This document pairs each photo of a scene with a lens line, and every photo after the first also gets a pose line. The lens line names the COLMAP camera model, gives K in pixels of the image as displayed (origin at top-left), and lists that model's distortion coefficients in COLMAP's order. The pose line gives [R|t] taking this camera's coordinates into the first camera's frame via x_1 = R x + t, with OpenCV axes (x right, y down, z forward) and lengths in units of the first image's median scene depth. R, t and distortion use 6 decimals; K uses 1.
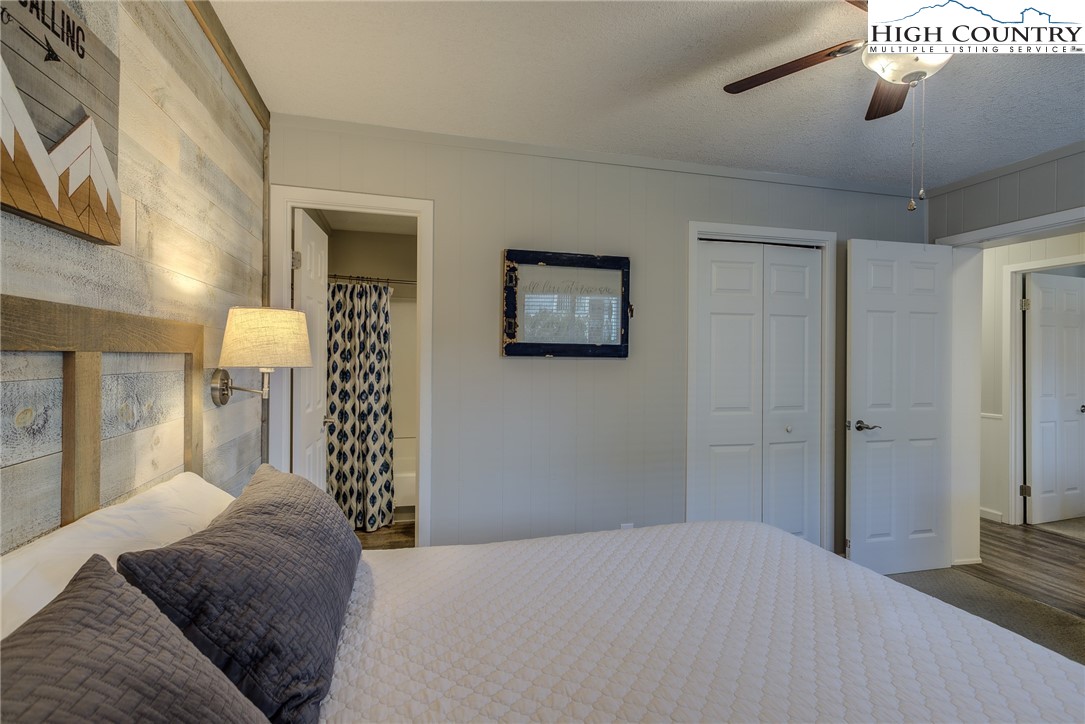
lens RADIAL K [[547.1, 0, 545.6], [0, 547.1, 355.2], [0, 0, 1]] dist [-0.000645, 0.007841]
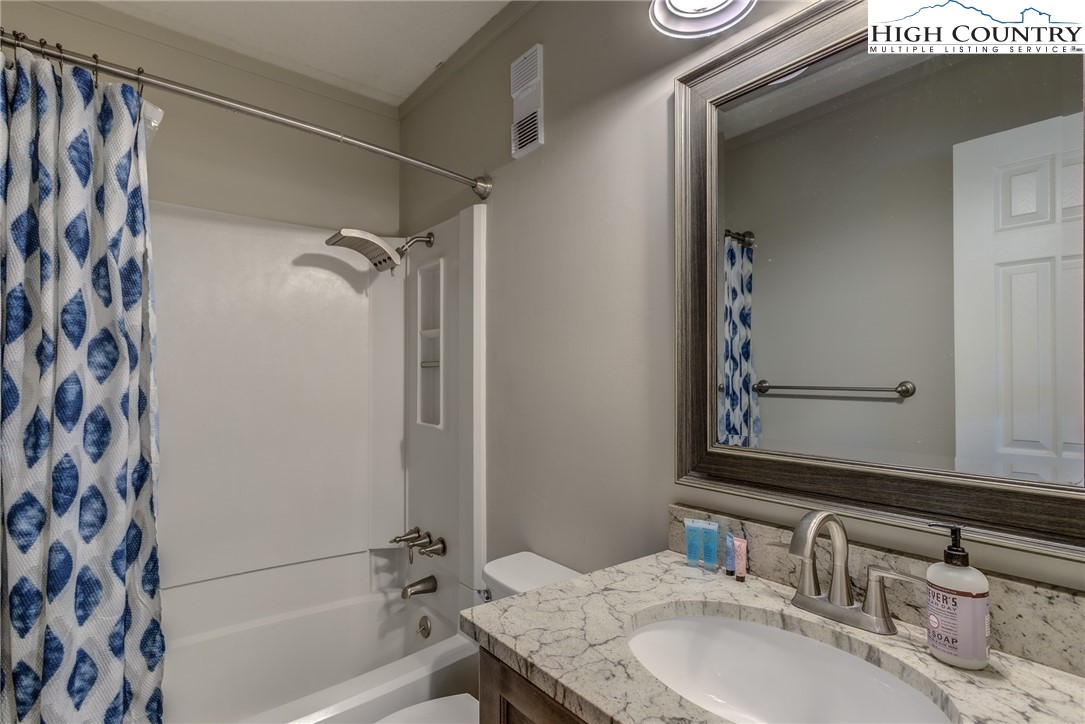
lens RADIAL K [[574.7, 0, 539.1], [0, 574.7, 366.0], [0, 0, 1]] dist [0.005713, 0.000681]
pose [[0.926966, -0.005586, 0.375105, -0.216157], [0.009907, 0.999905, -0.009592, 0.012019], [-0.375016, 0.012608, 0.926933, 0.673122]]
